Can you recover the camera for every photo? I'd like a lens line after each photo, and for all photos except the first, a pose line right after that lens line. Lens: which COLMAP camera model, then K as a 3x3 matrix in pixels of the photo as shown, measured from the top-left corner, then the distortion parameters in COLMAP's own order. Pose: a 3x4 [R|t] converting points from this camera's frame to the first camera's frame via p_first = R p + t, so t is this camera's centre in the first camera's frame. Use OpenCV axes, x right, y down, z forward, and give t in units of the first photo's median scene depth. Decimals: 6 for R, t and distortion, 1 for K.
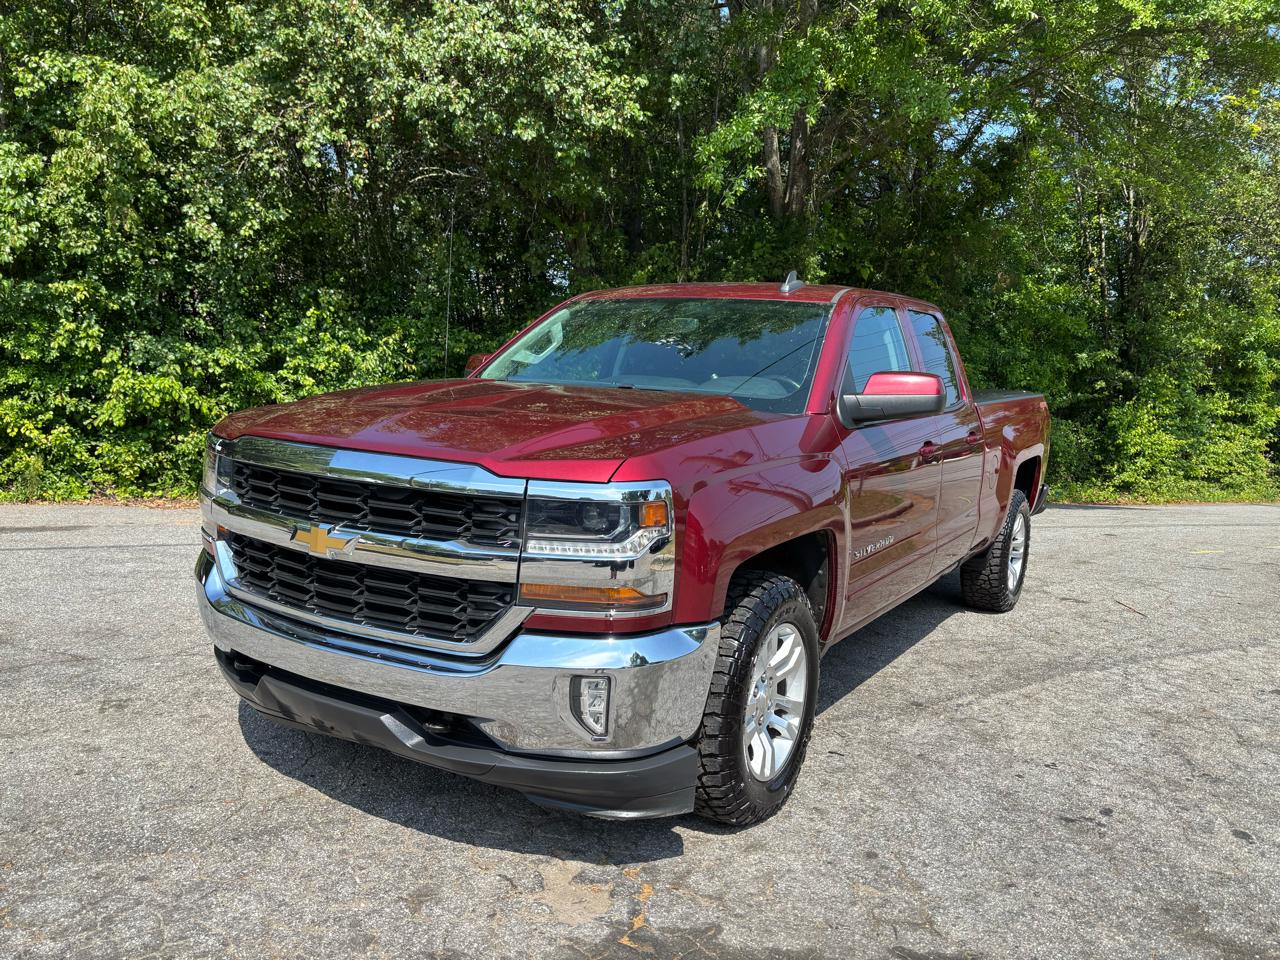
lens RADIAL K [[976.9, 0, 642.4], [0, 976.9, 490.7], [0, 0, 1]] dist [0.042485, -0.044753]
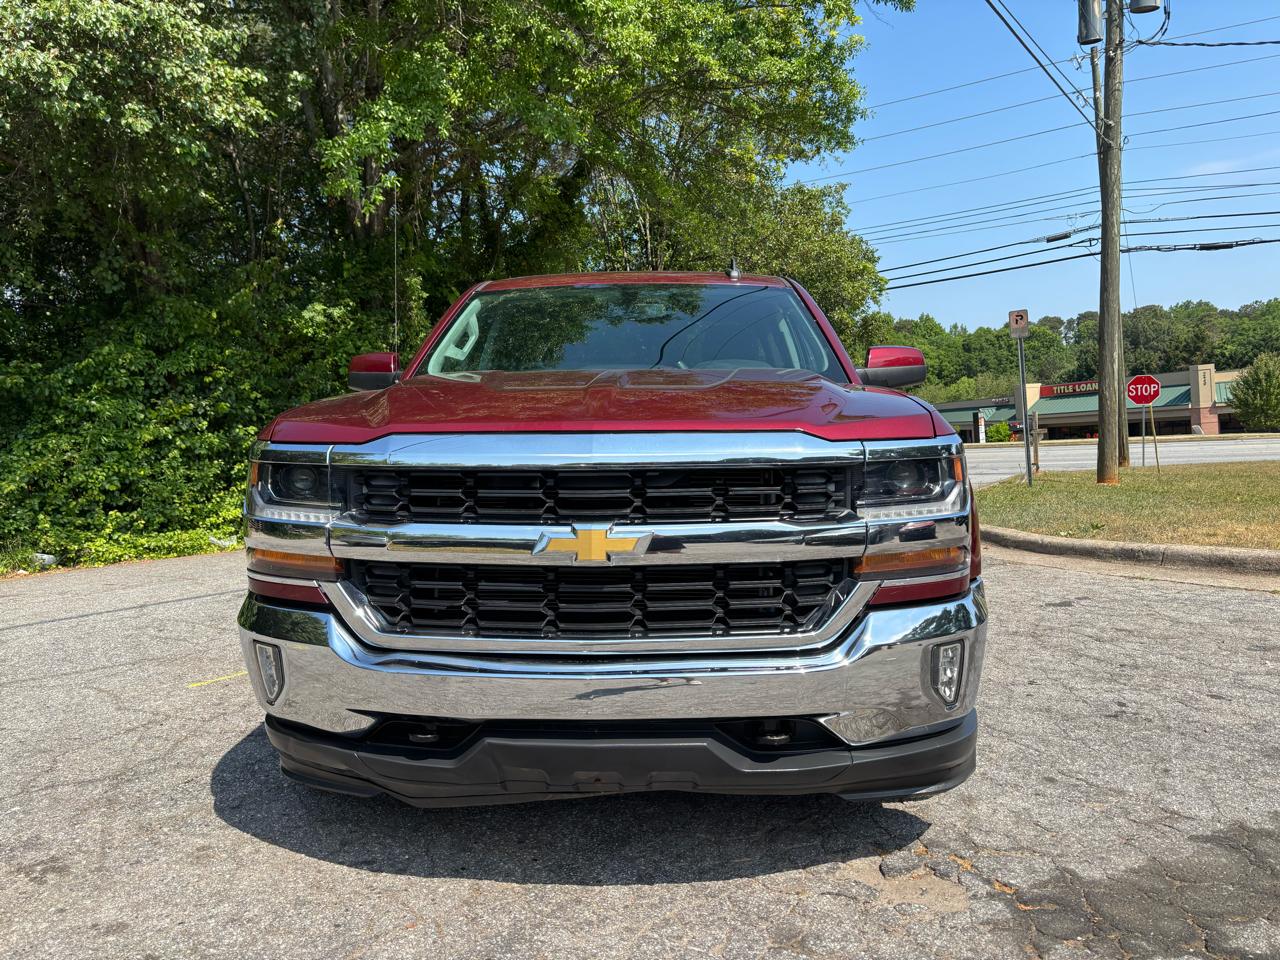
lens RADIAL K [[976.9, 0, 633.0], [0, 976.9, 486.7], [0, 0, 1]] dist [0.042485, -0.044753]
pose [[0.867475, -0.095391, 0.488250, -0.588874], [0.115268, 0.993276, -0.010737, 0.012842], [-0.483943, 0.065594, 0.872638, 0.240042]]
